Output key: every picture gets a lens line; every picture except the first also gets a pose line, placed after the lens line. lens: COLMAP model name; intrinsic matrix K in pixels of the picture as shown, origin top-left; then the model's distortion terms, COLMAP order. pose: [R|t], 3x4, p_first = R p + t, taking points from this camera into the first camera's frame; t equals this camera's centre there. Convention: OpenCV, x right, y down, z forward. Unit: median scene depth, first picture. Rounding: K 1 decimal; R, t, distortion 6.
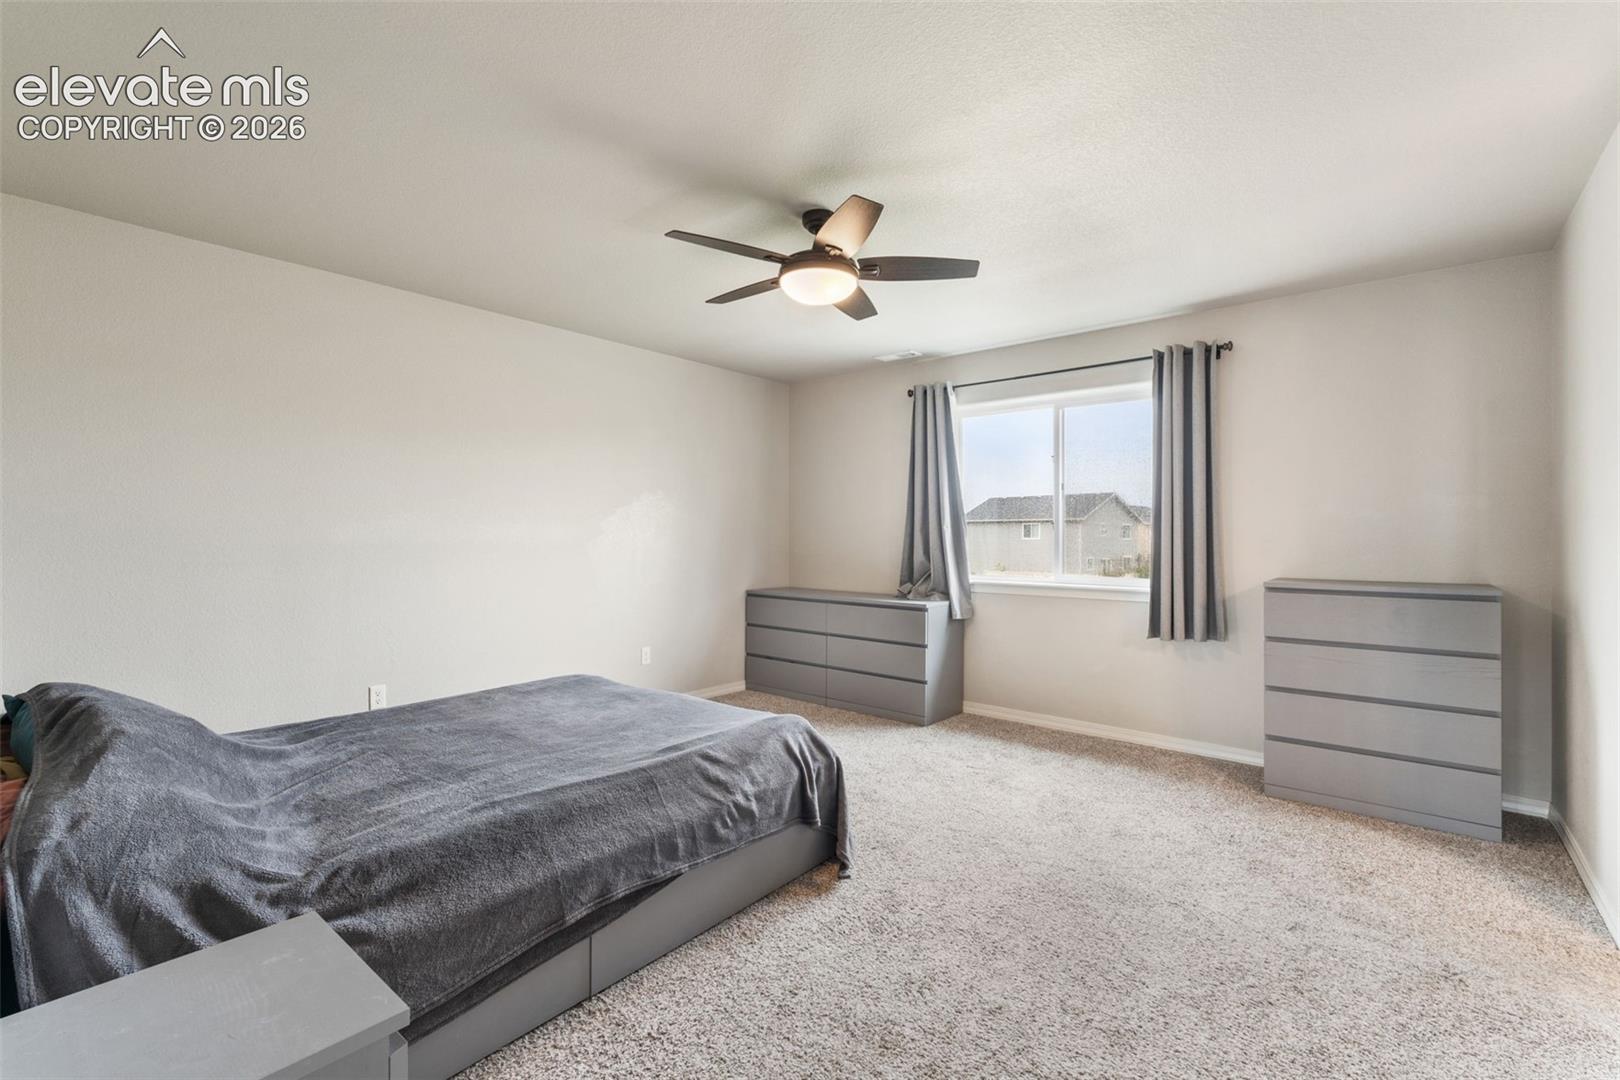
lens RADIAL K [[714.4, 0, 809.7], [0, 714.4, 532.3], [0, 0, 1]] dist [-0.001148, 0.000007]
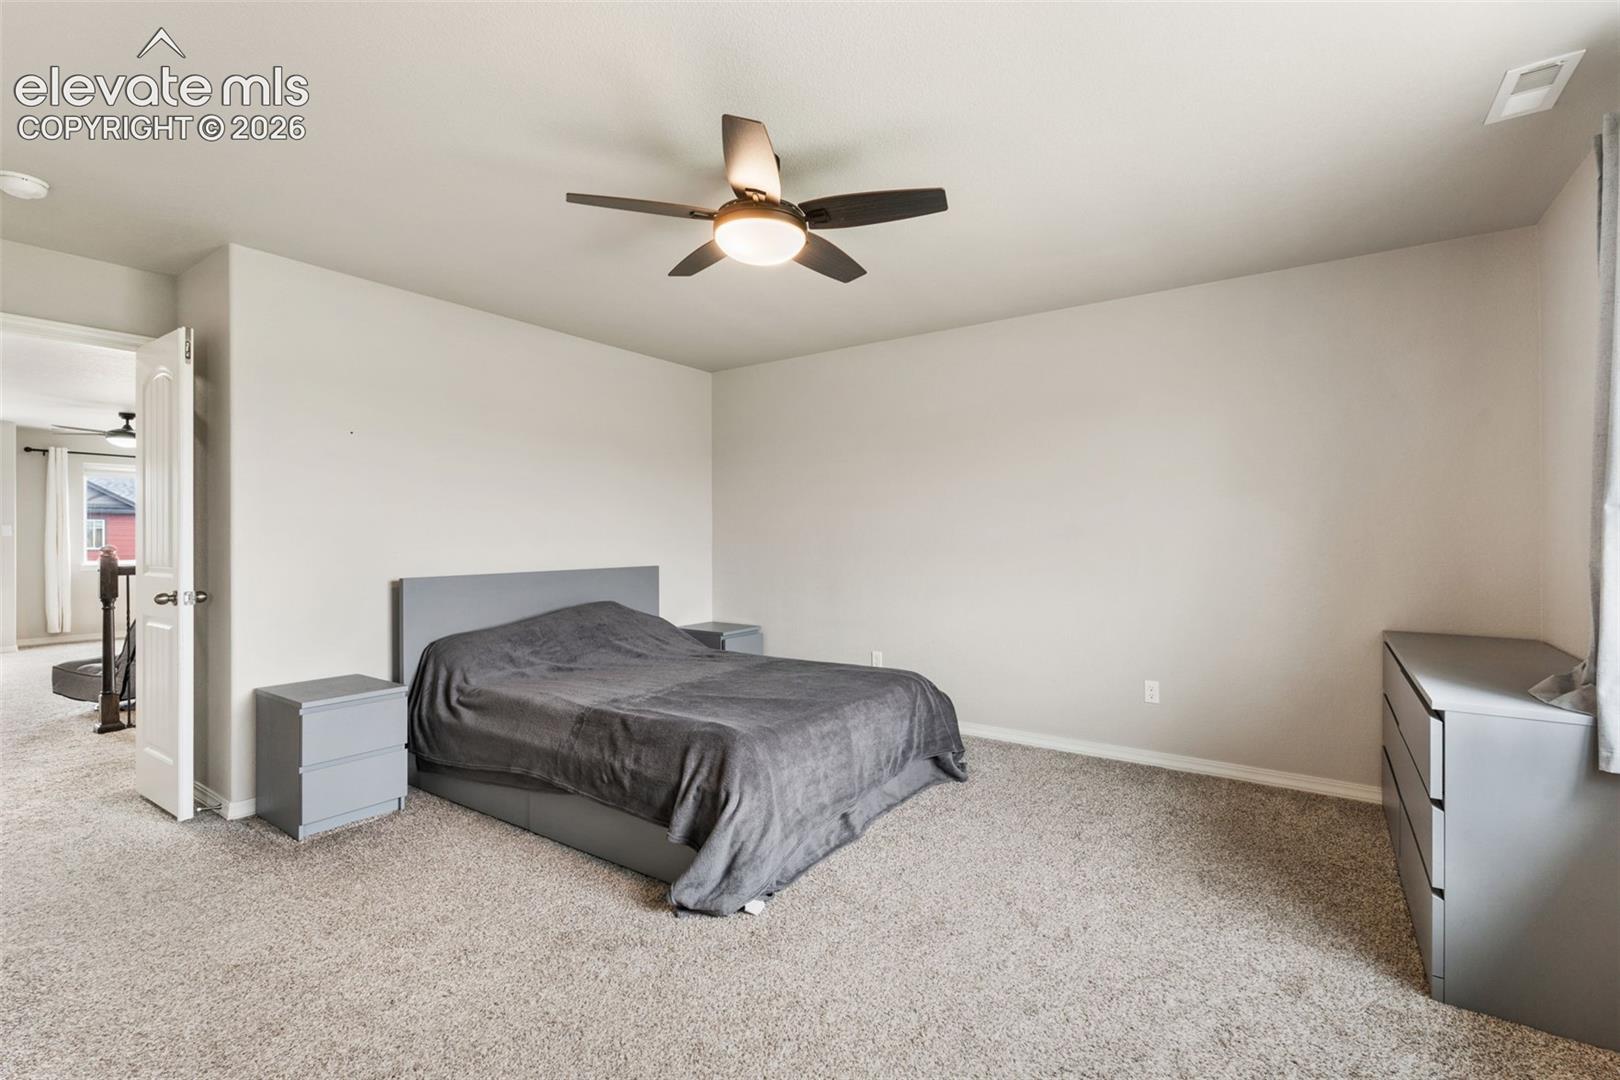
lens RADIAL K [[714.4, 0, 809.7], [0, 714.4, 532.3], [0, 0, 1]] dist [-0.001148, 0.000007]
pose [[0.083894, -0.008833, -0.996436, 1.085702], [0.009129, 0.999926, -0.008095, 0.010211], [0.996433, -0.008417, 0.083969, 1.227547]]
